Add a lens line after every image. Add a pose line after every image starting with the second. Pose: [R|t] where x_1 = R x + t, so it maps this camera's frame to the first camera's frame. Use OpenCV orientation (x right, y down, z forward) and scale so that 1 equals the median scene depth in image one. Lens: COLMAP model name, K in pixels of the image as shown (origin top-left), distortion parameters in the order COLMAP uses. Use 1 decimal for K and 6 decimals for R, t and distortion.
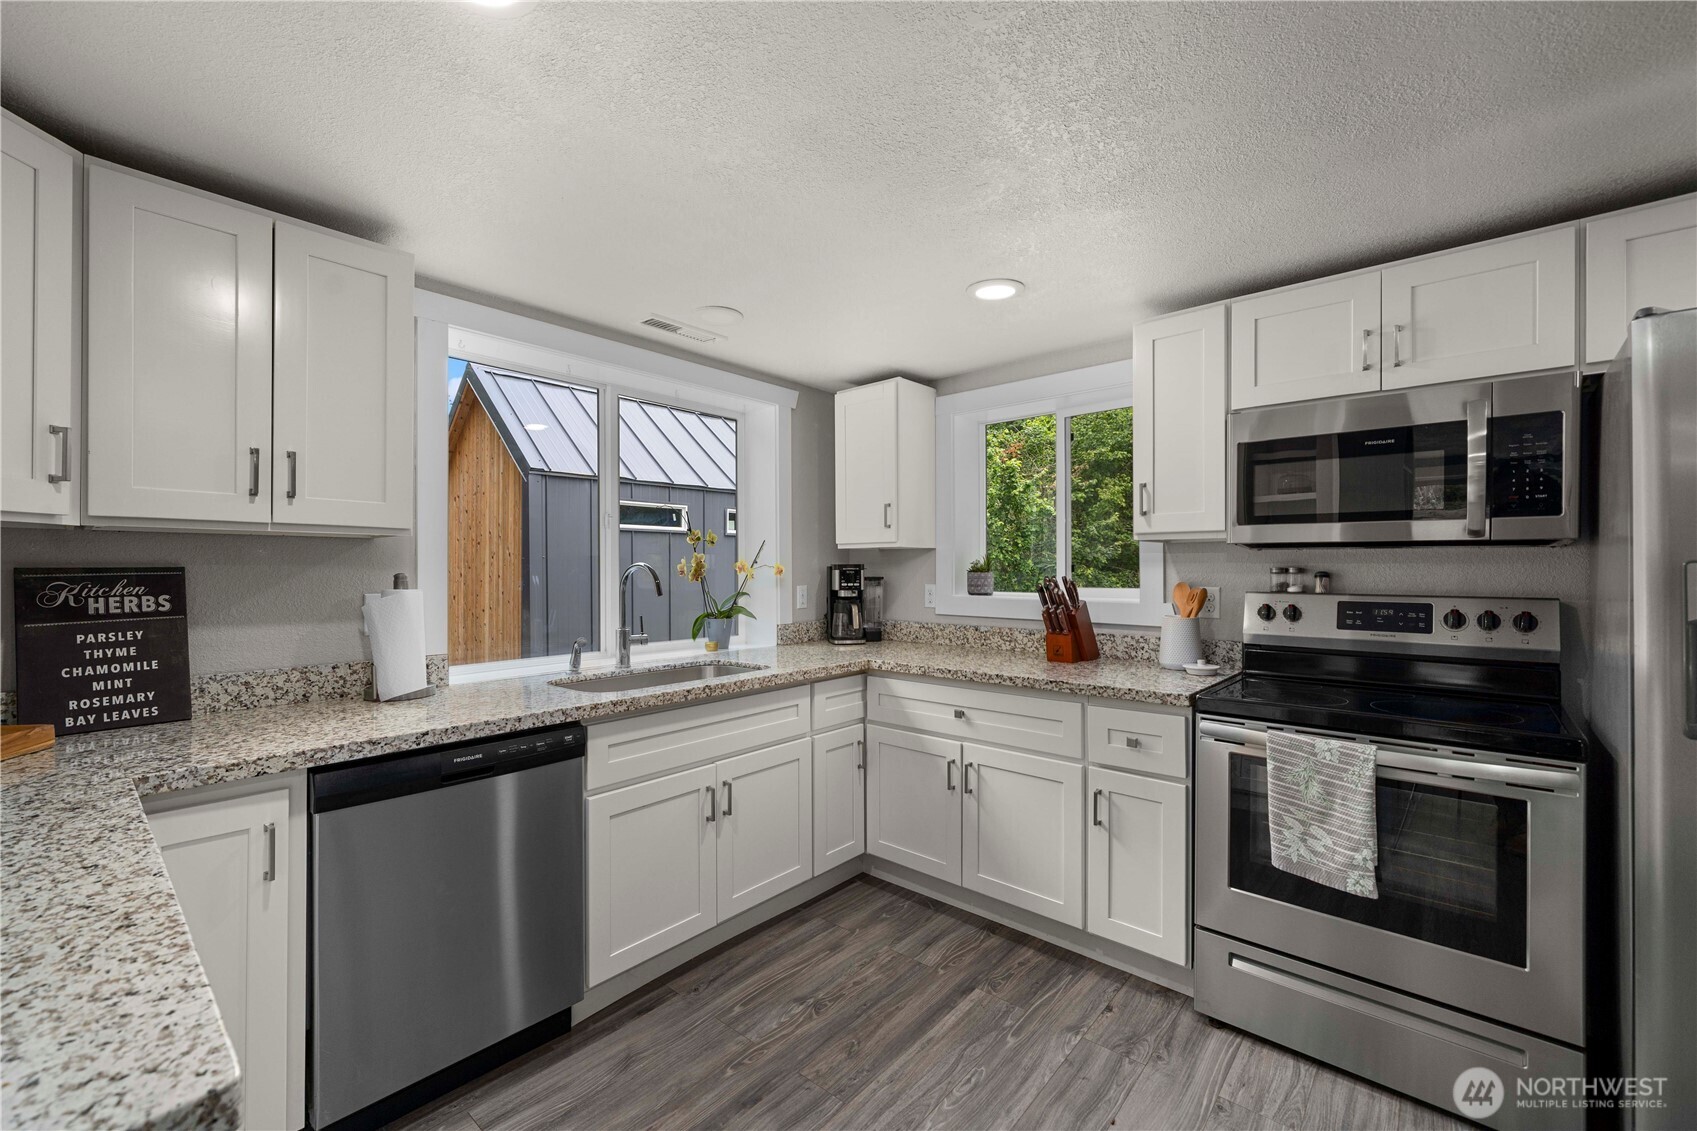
lens RADIAL K [[698.5, 0, 837.2], [0, 698.5, 566.6], [0, 0, 1]] dist [-0.002362, 0.000646]
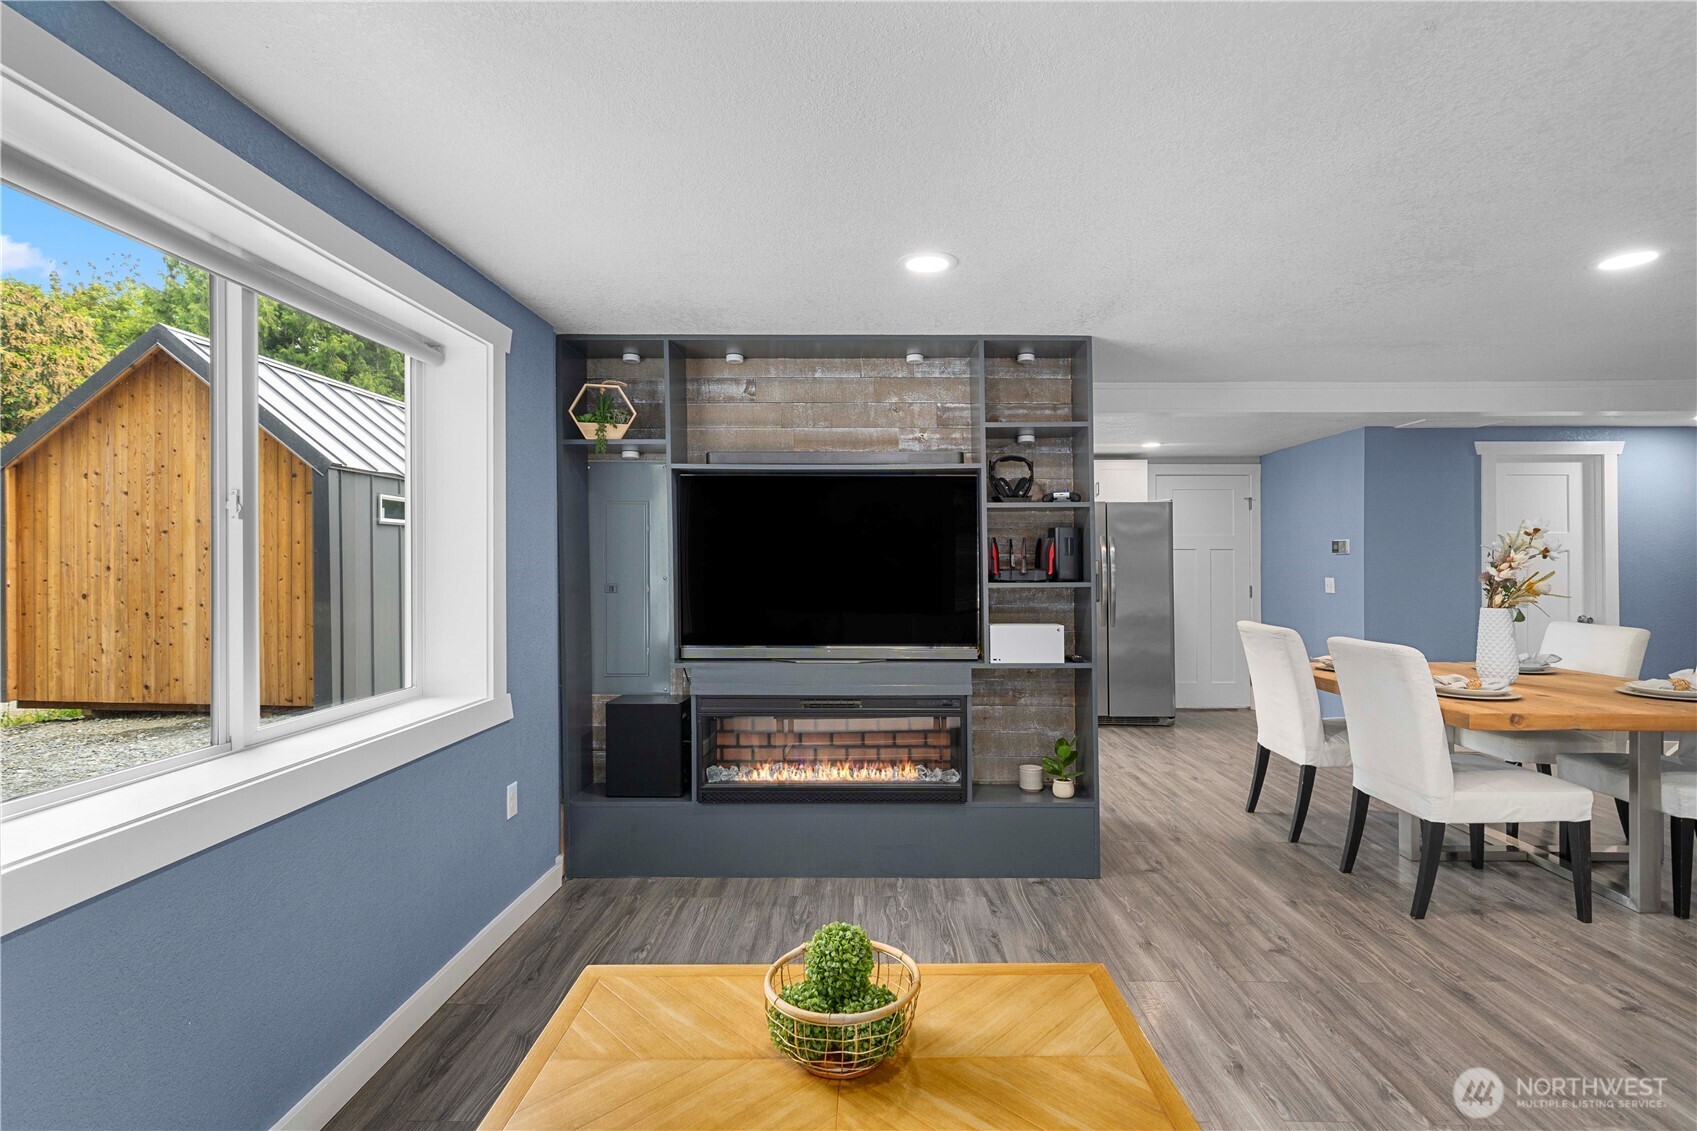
lens RADIAL K [[802.8, 0, 867.8], [0, 802.8, 555.7], [0, 0, 1]] dist [0.012183, 0.000642]
pose [[0.749527, 0.008795, 0.661916, -1.541314], [-0.004954, 0.999958, -0.007676, 0.005880], [-0.661956, 0.002474, 0.749539, -1.001370]]
